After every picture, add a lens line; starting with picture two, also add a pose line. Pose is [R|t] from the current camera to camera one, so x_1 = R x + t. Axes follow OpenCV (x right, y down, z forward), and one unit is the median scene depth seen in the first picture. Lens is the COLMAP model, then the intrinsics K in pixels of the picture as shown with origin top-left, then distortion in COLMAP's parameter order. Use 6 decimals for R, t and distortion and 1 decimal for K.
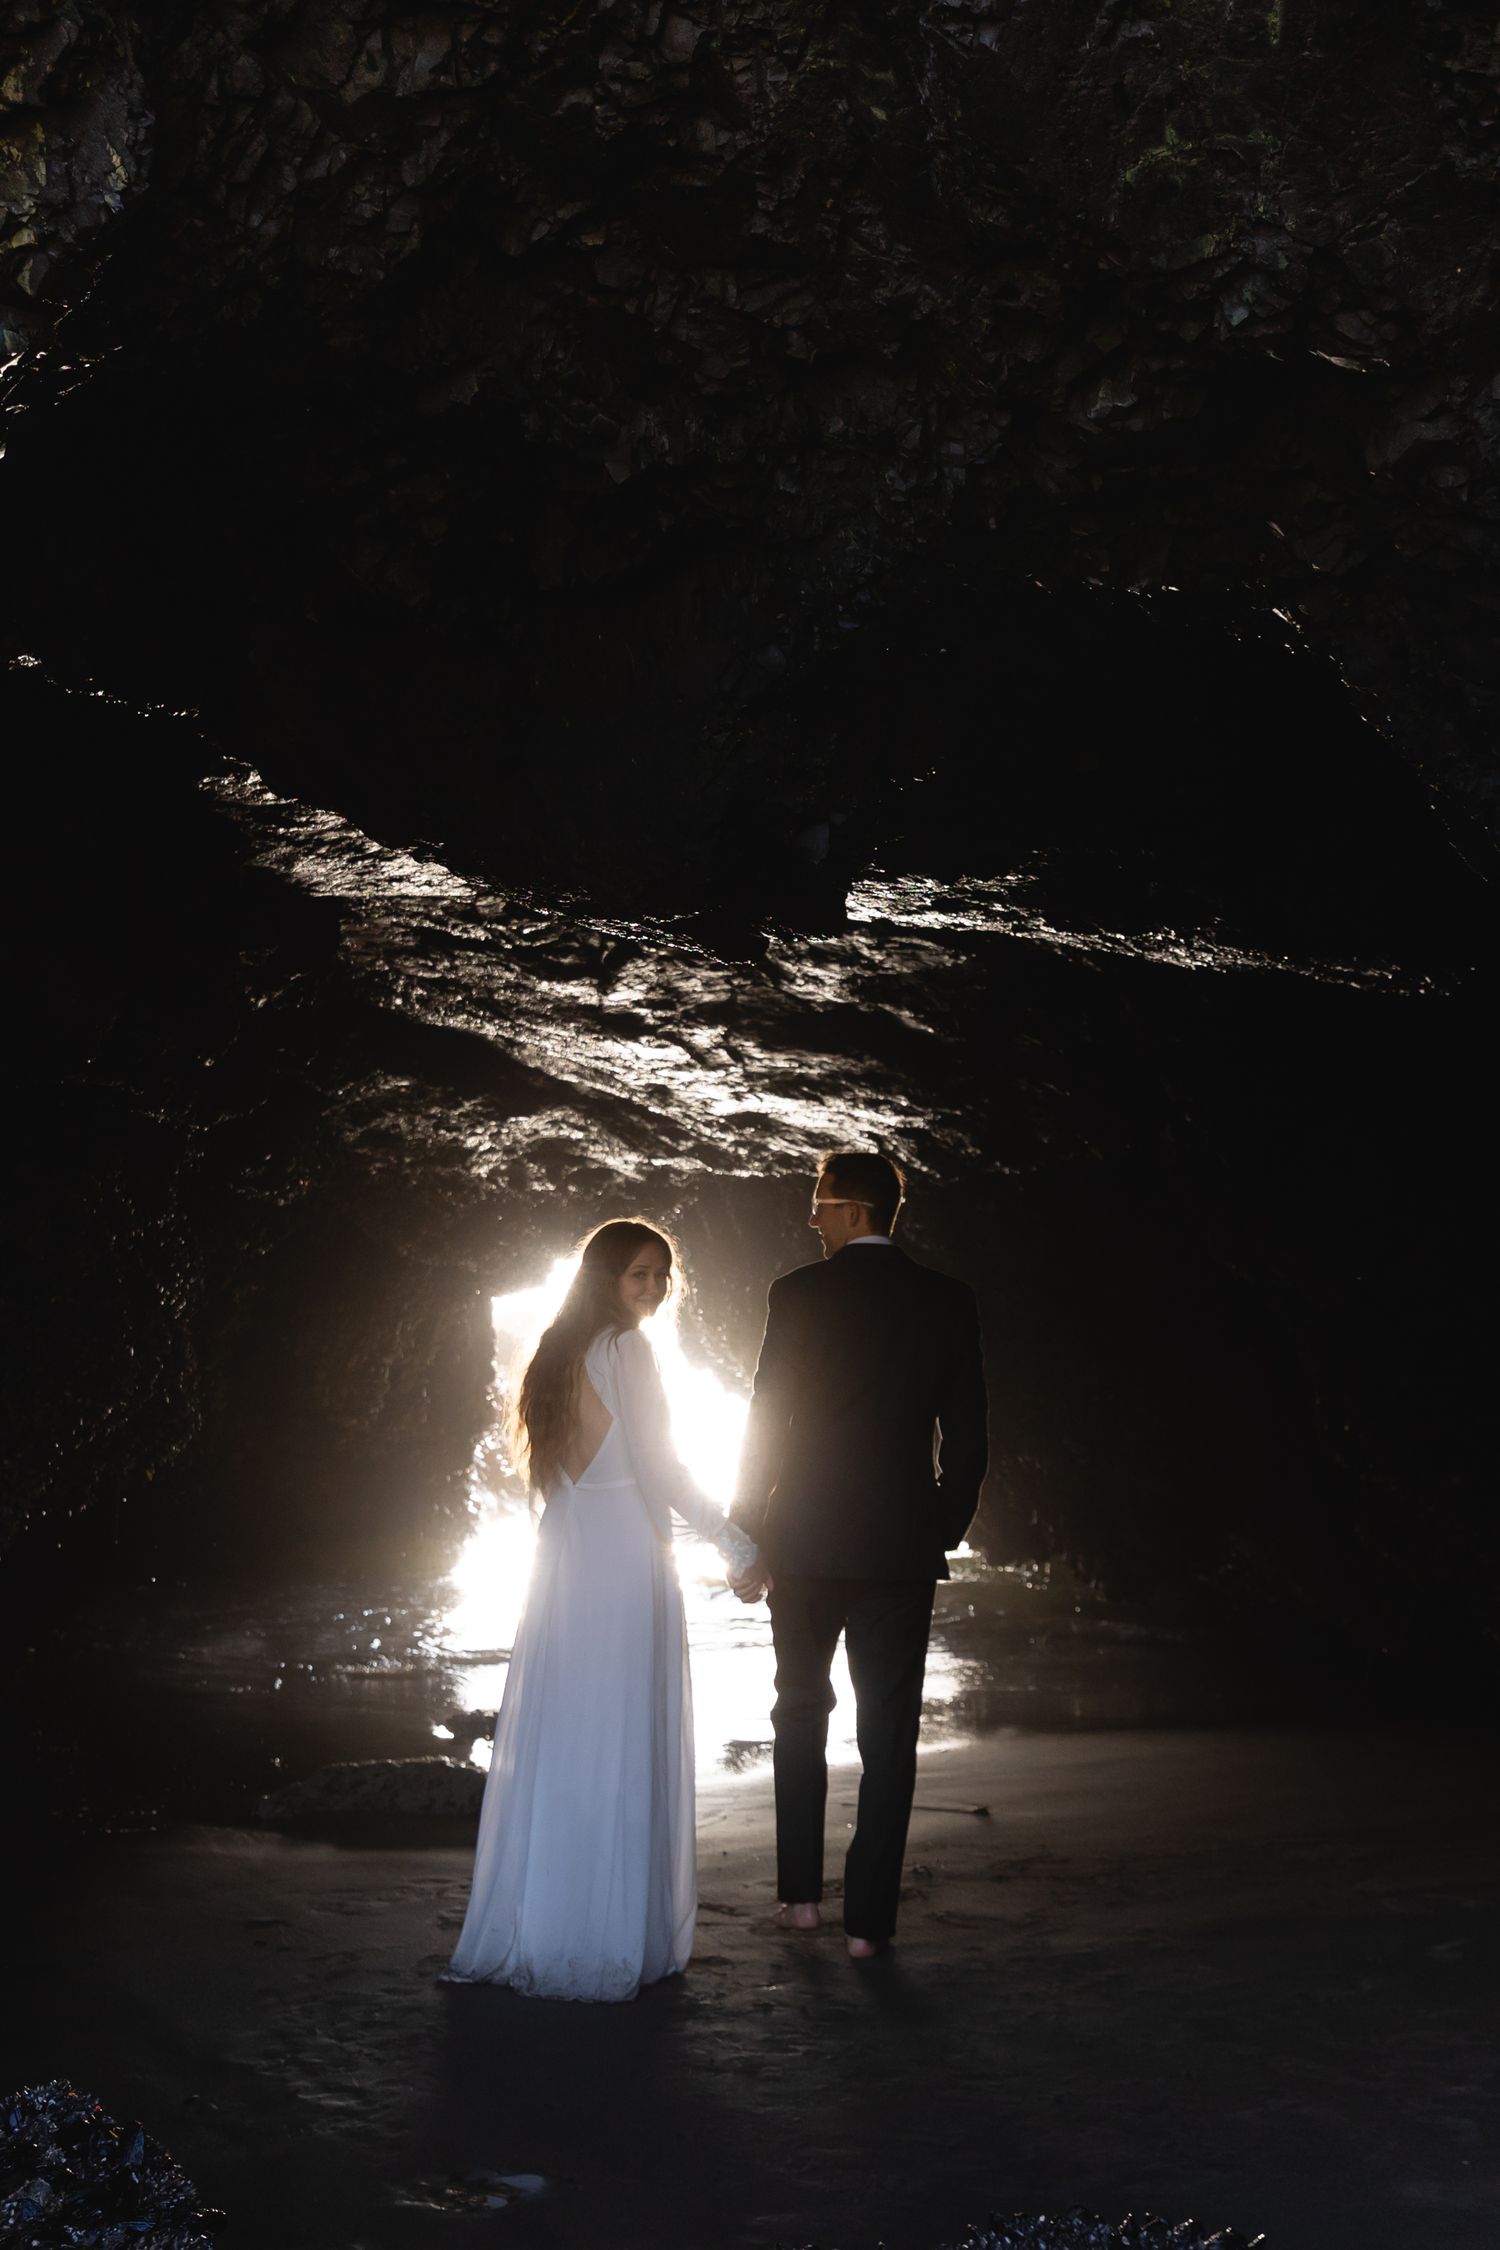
lens RADIAL K [[2344.2, 0, 768.8], [0, 2344.2, 1144.3], [0, 0, 1]] dist [0.016132, 0.000000]
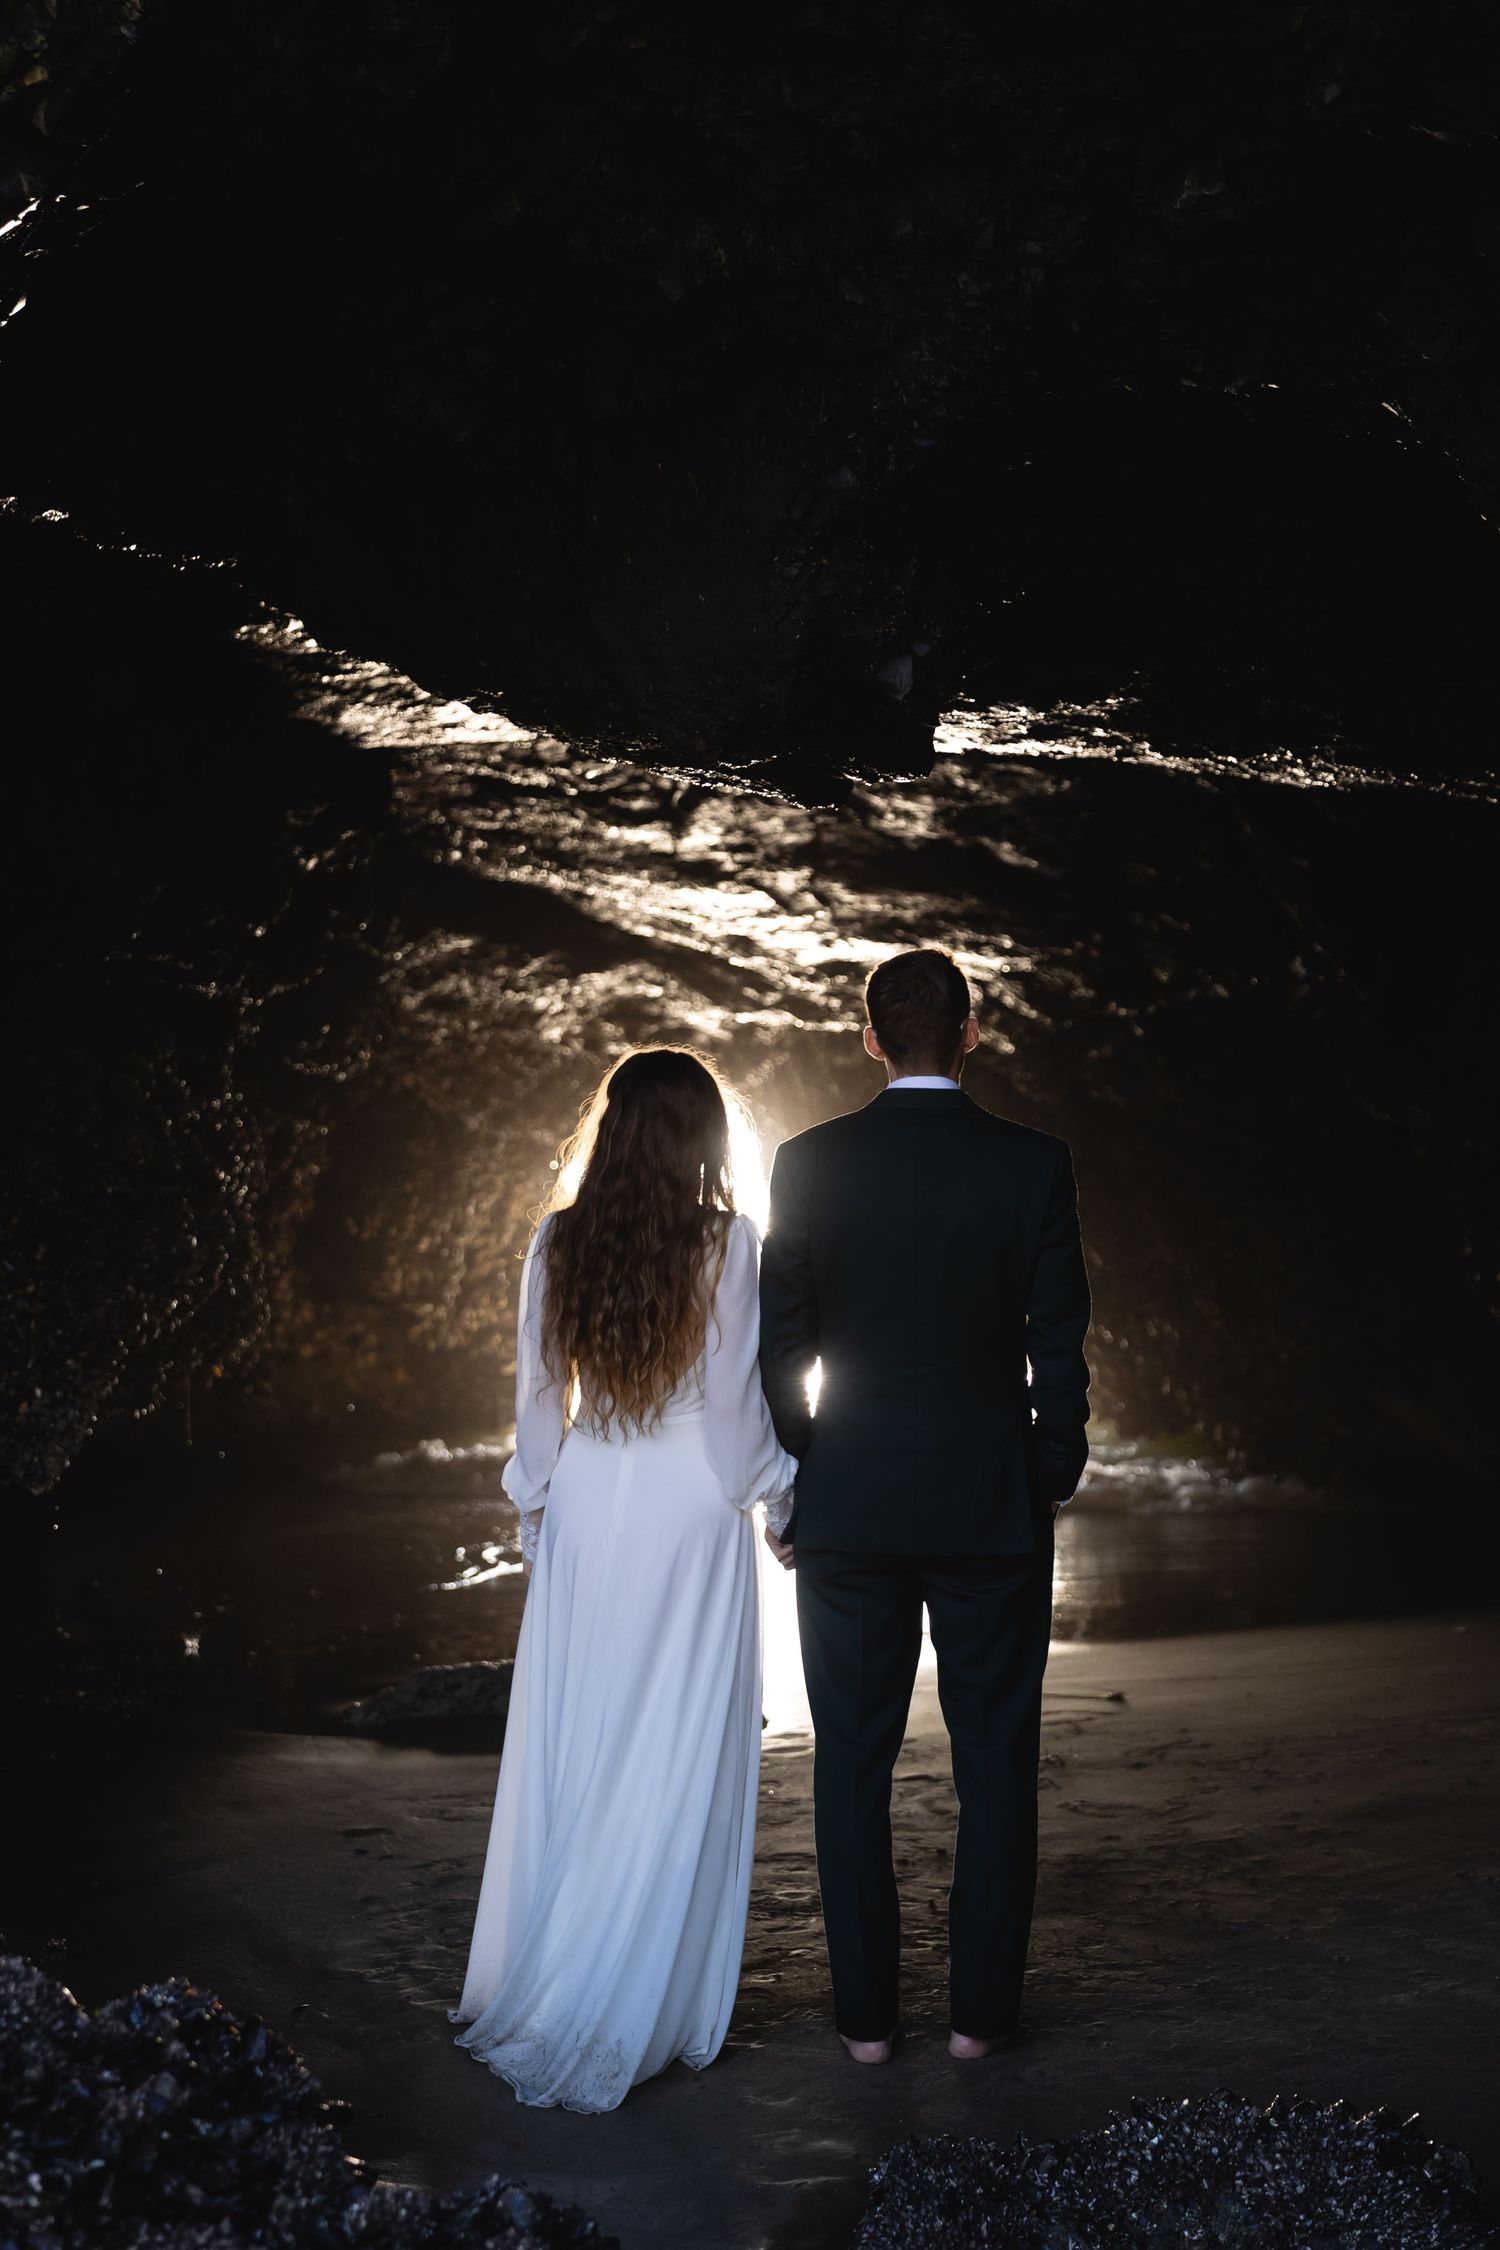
lens RADIAL K [[3767.3, 0, 748.1], [0, 3767.3, 1120.9], [0, 0, 1]] dist [-0.031003, 0.000000]
pose [[0.998302, -0.036667, -0.045267, 0.020893], [0.039782, 0.996757, 0.069950, -0.057439], [0.042556, -0.071632, 0.996523, -0.498007]]
